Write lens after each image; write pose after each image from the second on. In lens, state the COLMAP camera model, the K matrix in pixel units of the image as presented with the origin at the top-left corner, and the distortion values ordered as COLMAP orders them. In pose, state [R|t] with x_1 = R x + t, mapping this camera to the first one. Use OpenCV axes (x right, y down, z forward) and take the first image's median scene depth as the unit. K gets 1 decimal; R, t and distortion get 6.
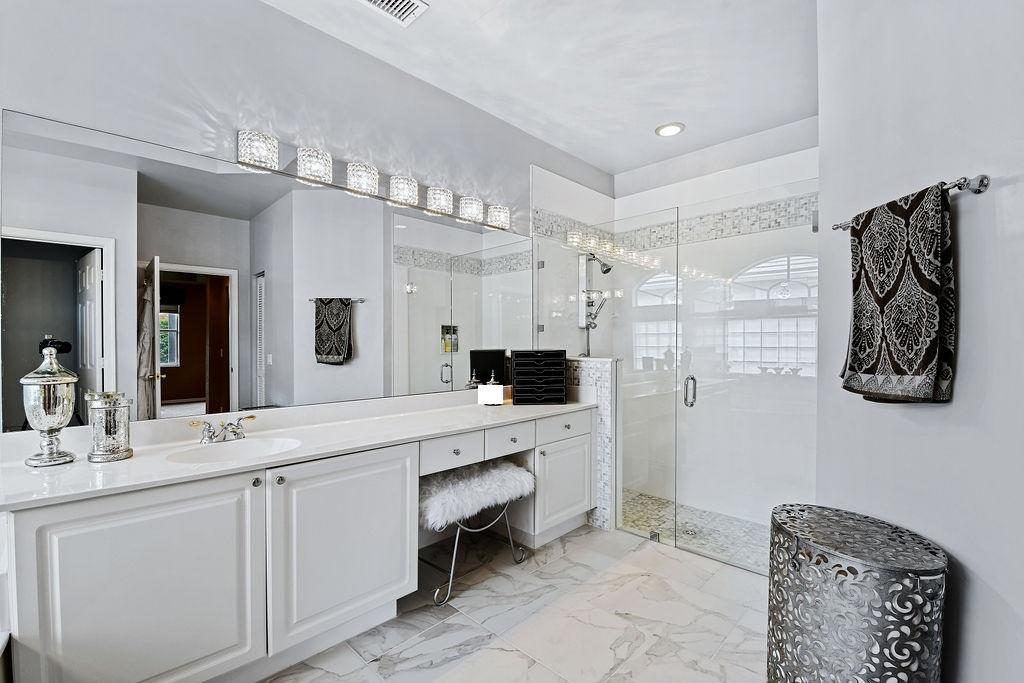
lens RADIAL K [[448.1, 0, 513.0], [0, 448.1, 354.6], [0, 0, 1]] dist [0.000879, -0.010653]
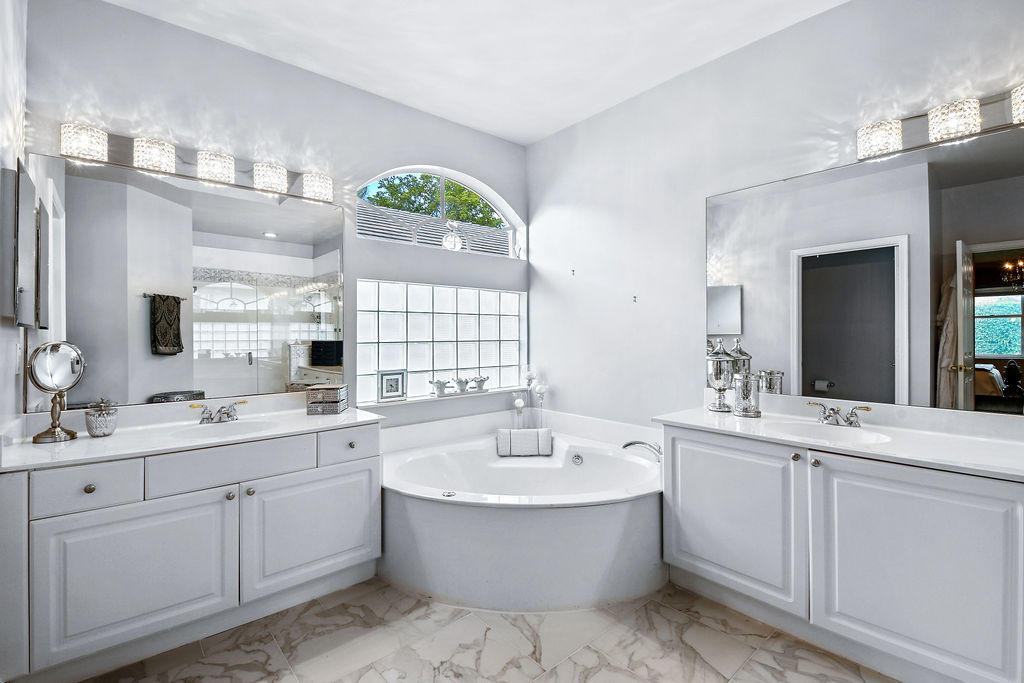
lens RADIAL K [[456.6, 0, 506.4], [0, 456.6, 337.2], [0, 0, 1]] dist [0.000144, -0.013144]
pose [[-0.082495, 0.007102, -0.996566, 0.620764], [-0.019737, 0.999767, 0.008758, -0.015928], [0.996396, 0.020392, -0.082336, 0.339664]]
